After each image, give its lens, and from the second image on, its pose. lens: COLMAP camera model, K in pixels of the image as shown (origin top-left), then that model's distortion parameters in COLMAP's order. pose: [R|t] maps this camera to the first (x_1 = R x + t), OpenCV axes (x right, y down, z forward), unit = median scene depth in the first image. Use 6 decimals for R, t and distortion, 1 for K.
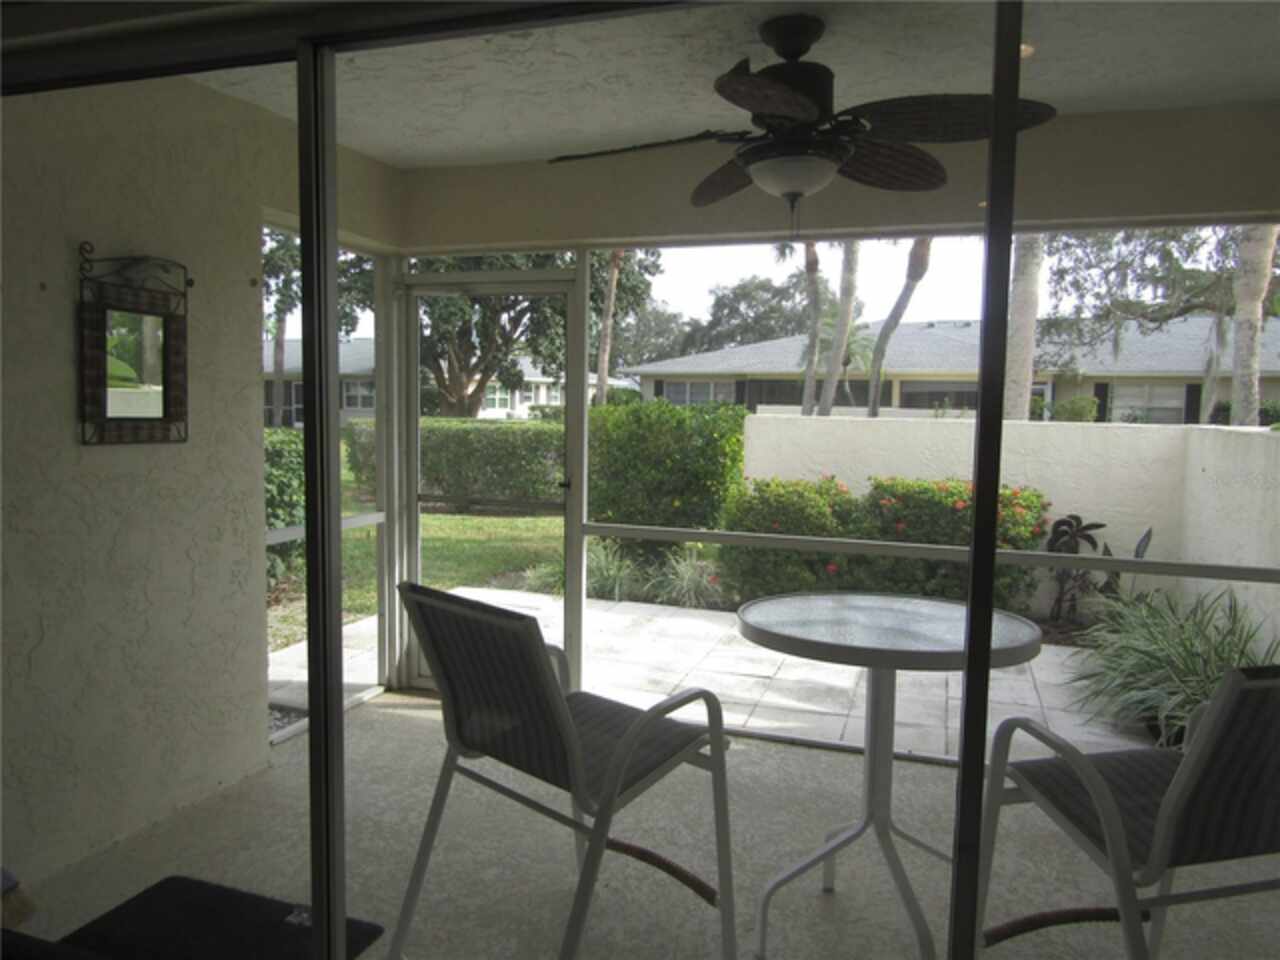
lens RADIAL K [[916.0, 0, 637.8], [0, 916.0, 478.9], [0, 0, 1]] dist [-0.003579, -0.002956]
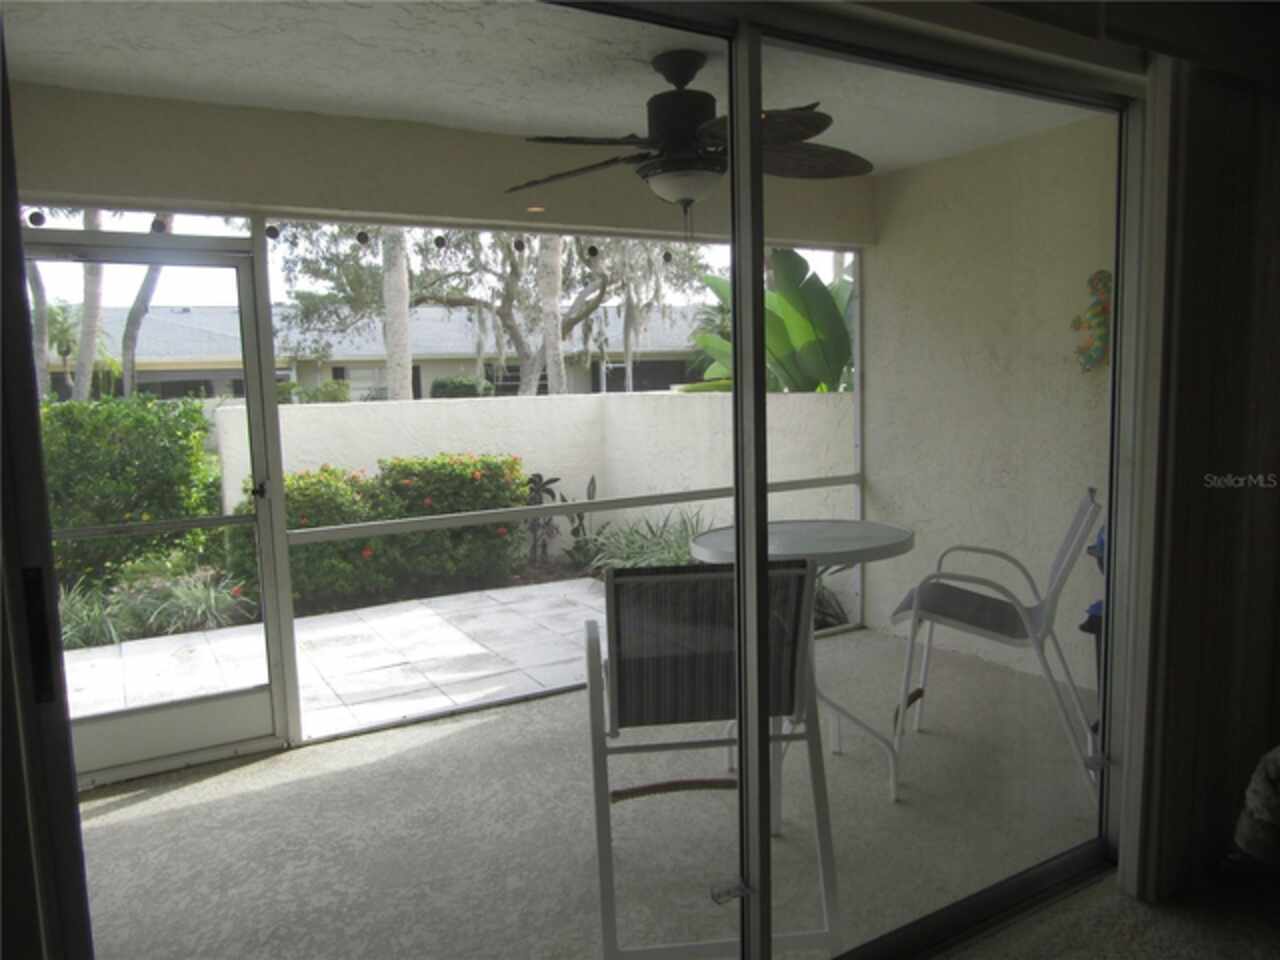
lens RADIAL K [[916.0, 0, 637.2], [0, 916.0, 479.9], [0, 0, 1]] dist [-0.003579, -0.002956]
pose [[0.655087, -0.118799, 0.746155, -0.330887], [0.107532, 0.992168, 0.063559, -0.014145], [-0.747862, 0.038599, 0.662731, 0.114141]]
